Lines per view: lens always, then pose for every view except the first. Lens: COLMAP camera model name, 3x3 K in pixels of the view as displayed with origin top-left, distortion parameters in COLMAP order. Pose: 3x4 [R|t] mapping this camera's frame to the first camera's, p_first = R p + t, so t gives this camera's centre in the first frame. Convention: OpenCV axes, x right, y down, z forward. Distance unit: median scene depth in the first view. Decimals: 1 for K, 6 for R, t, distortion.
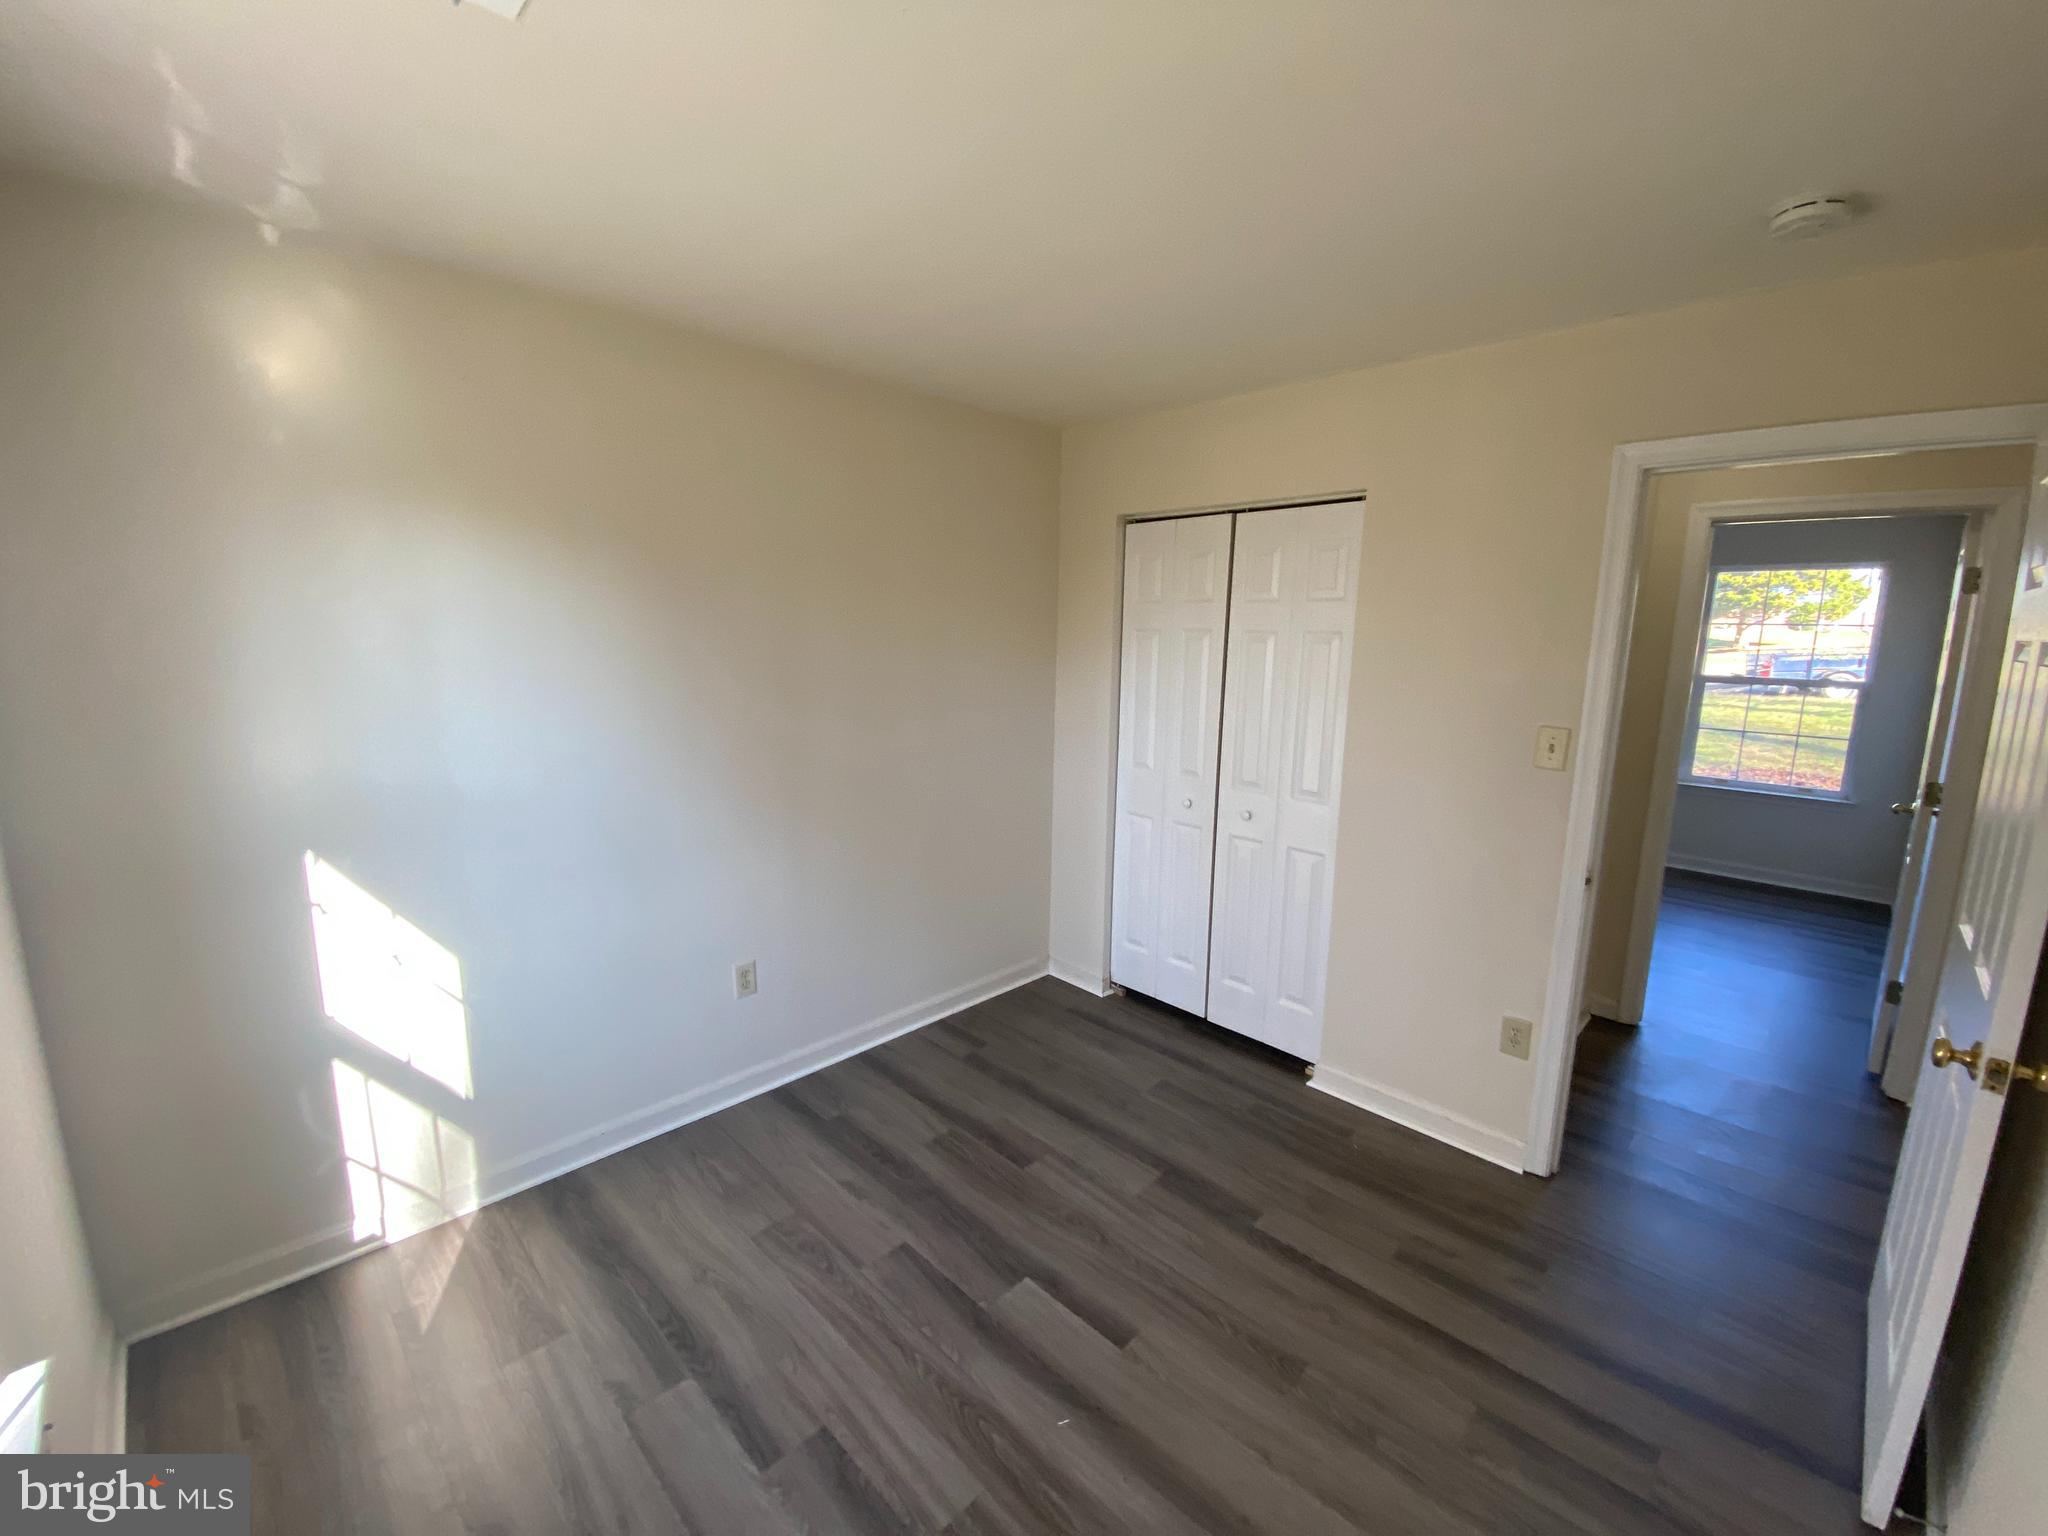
lens RADIAL K [[837.4, 0, 1017.8], [0, 837.4, 751.7], [0, 0, 1]] dist [0.017467, -0.013154]
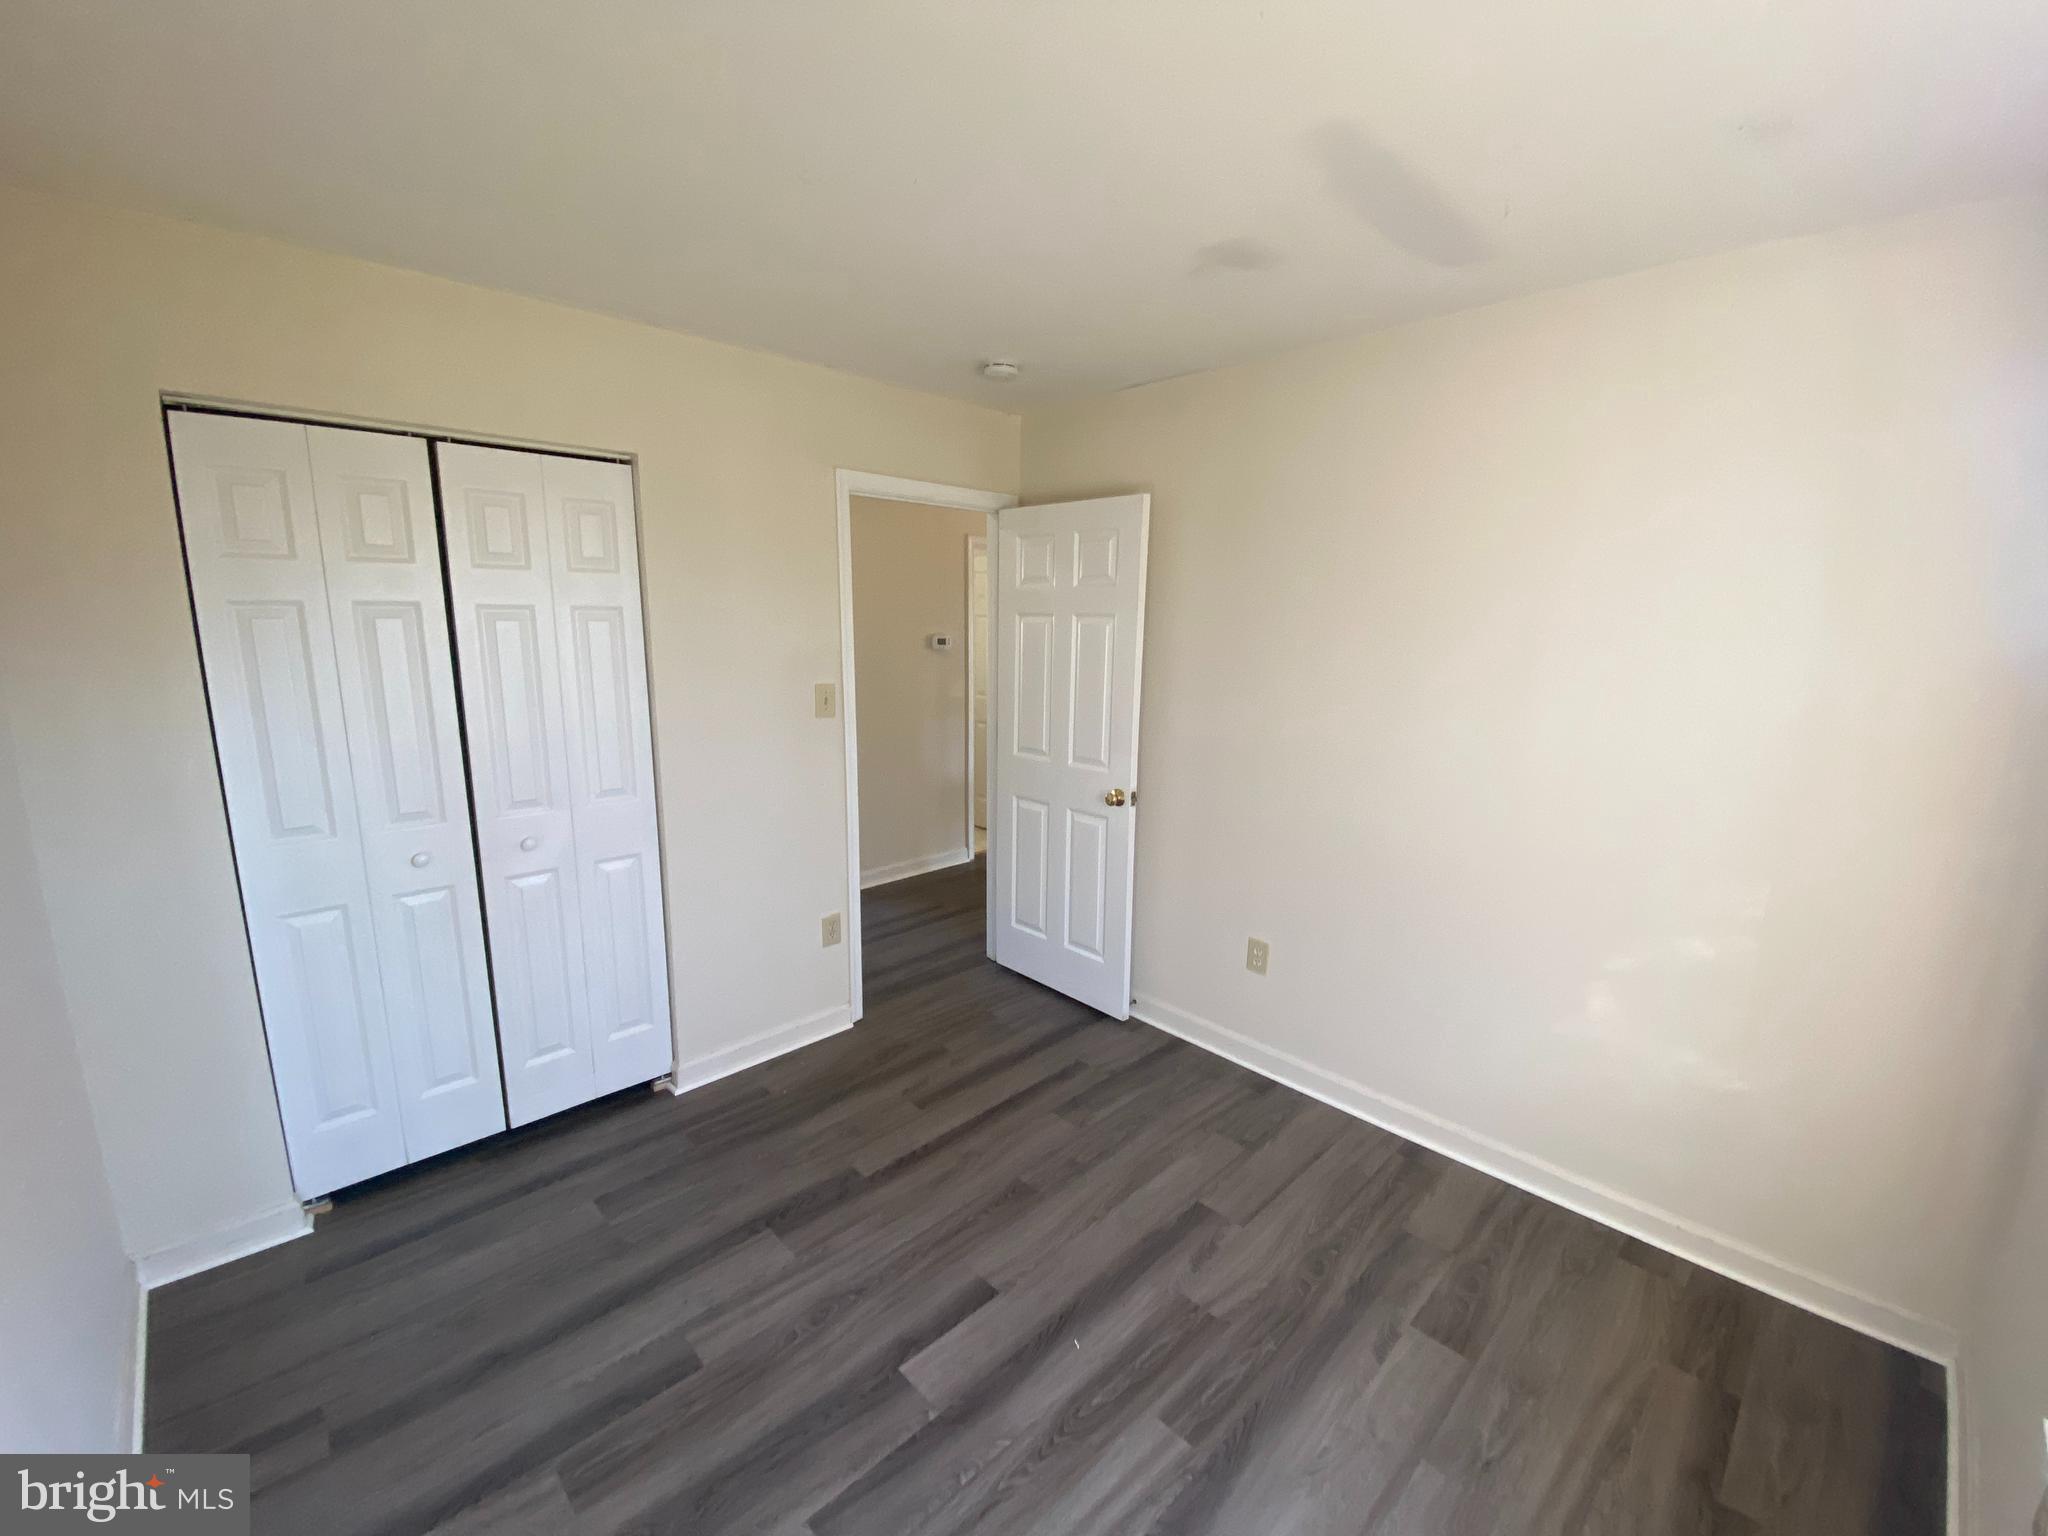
lens RADIAL K [[837.4, 0, 1030.8], [0, 837.4, 763.6], [0, 0, 1]] dist [0.017467, -0.013154]
pose [[0.019966, -0.196173, 0.980366, -0.690120], [0.140681, 0.971357, 0.191506, -0.120919], [-0.989854, 0.134095, 0.046992, 0.719343]]
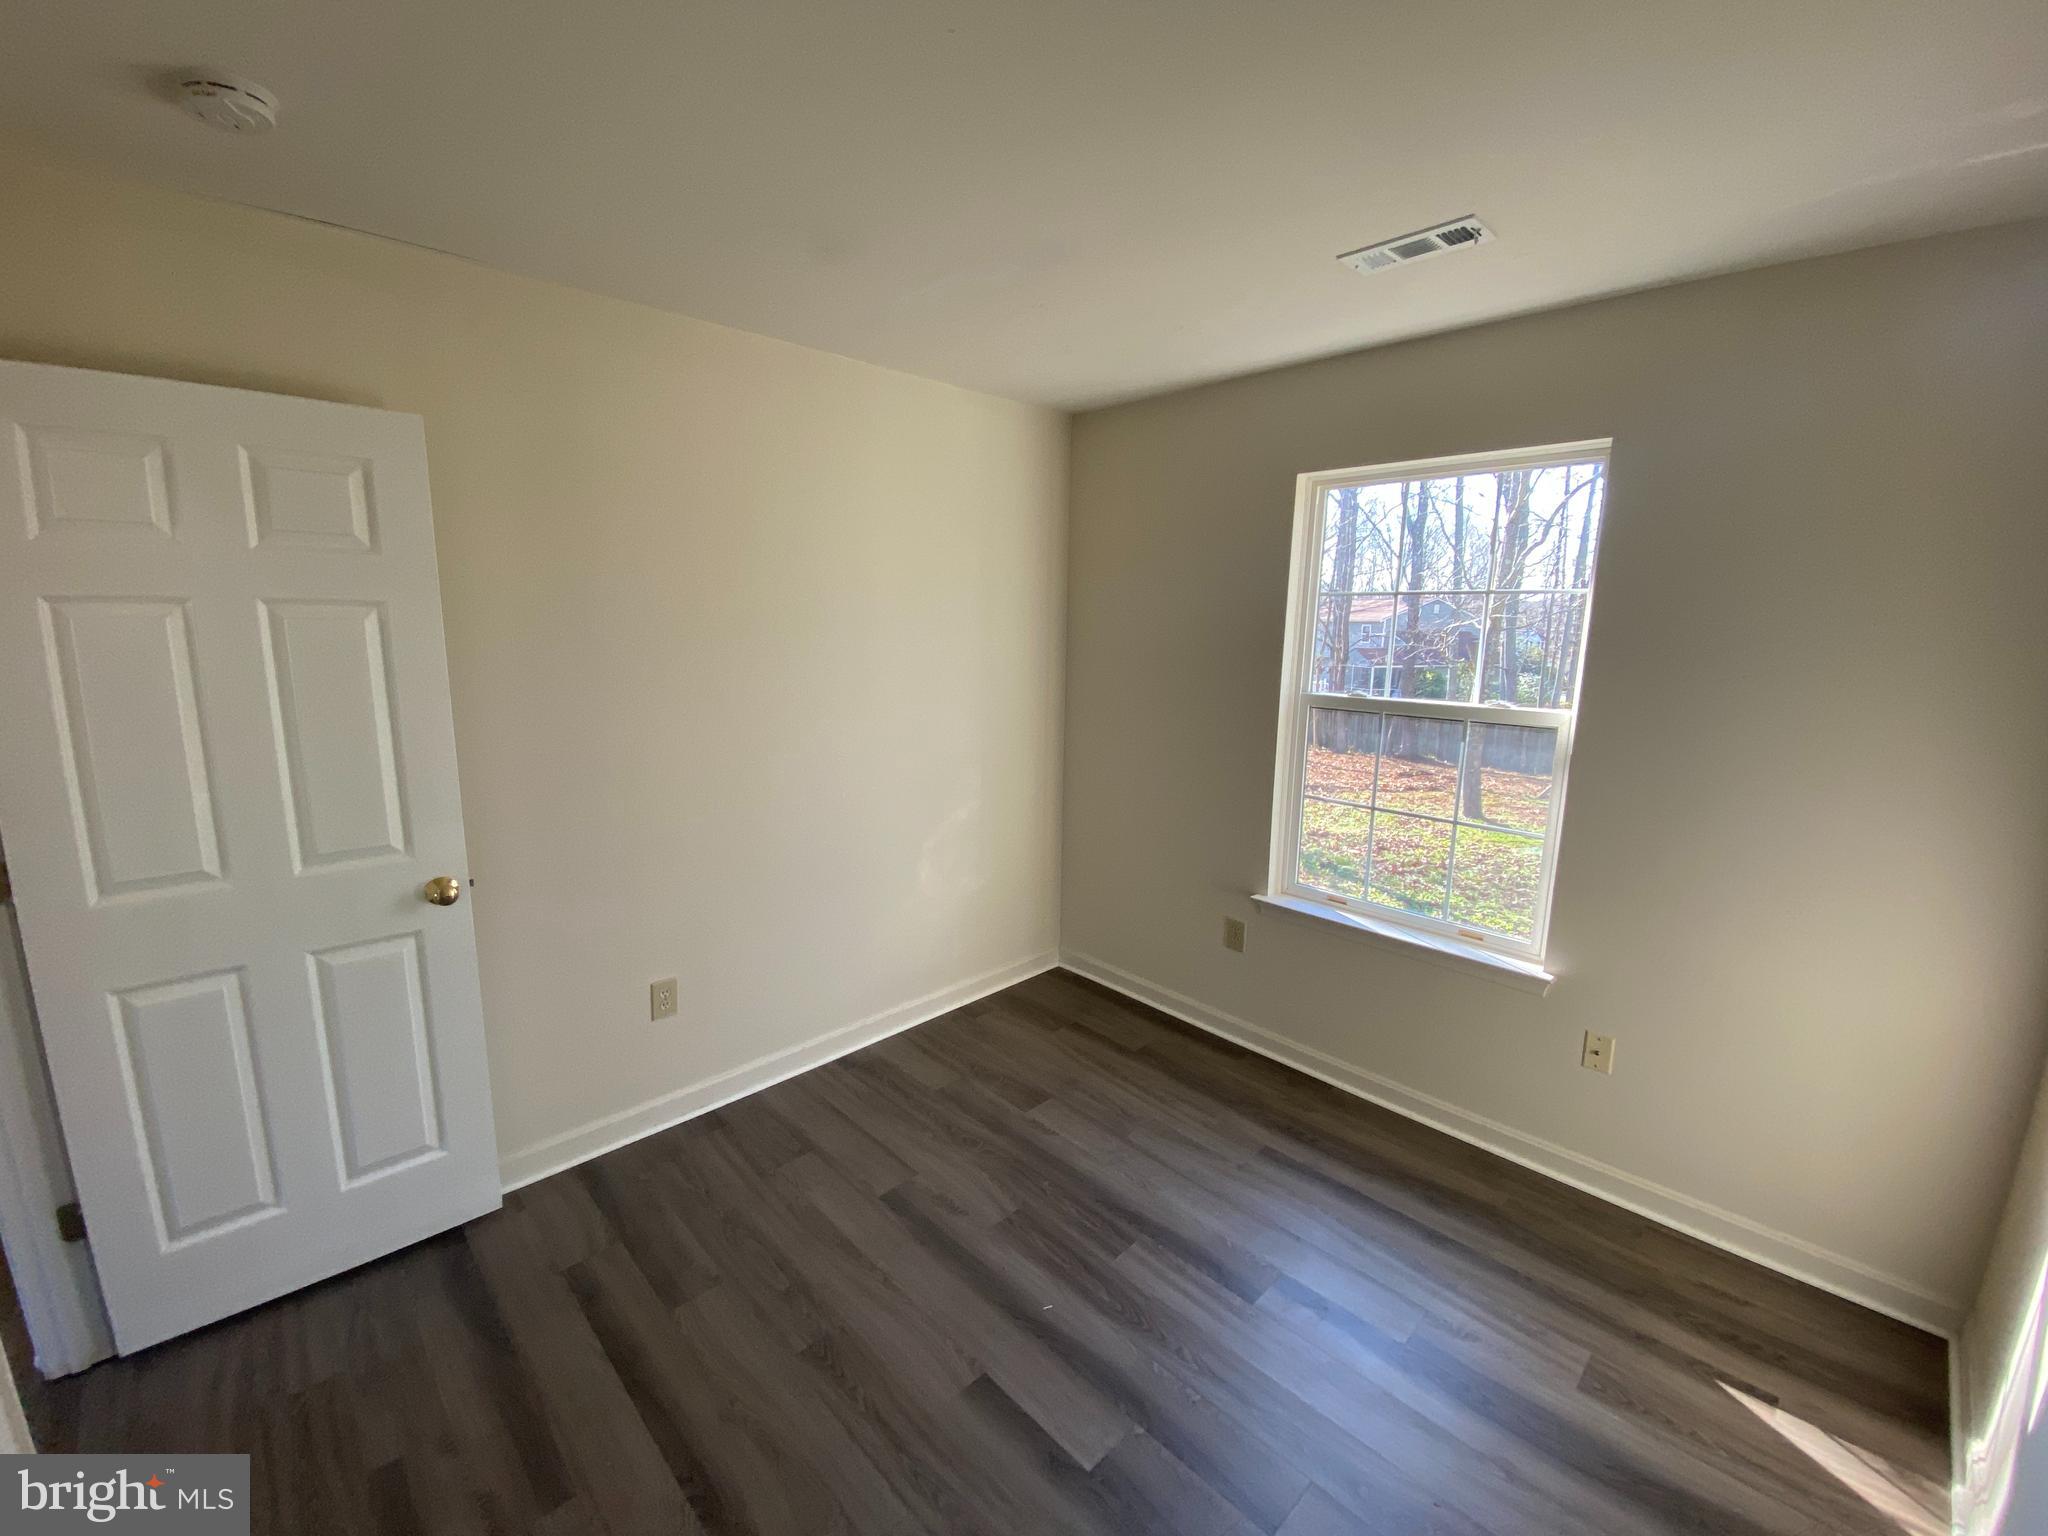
lens RADIAL K [[845.8, 0, 1014.2], [0, 845.8, 773.7], [0, 0, 1]] dist [0.012174, -0.005453]
pose [[-0.998941, -0.042794, 0.016921, 0.090123], [-0.034625, 0.941174, 0.336143, -0.225471], [-0.030310, 0.335201, -0.941659, 1.472044]]
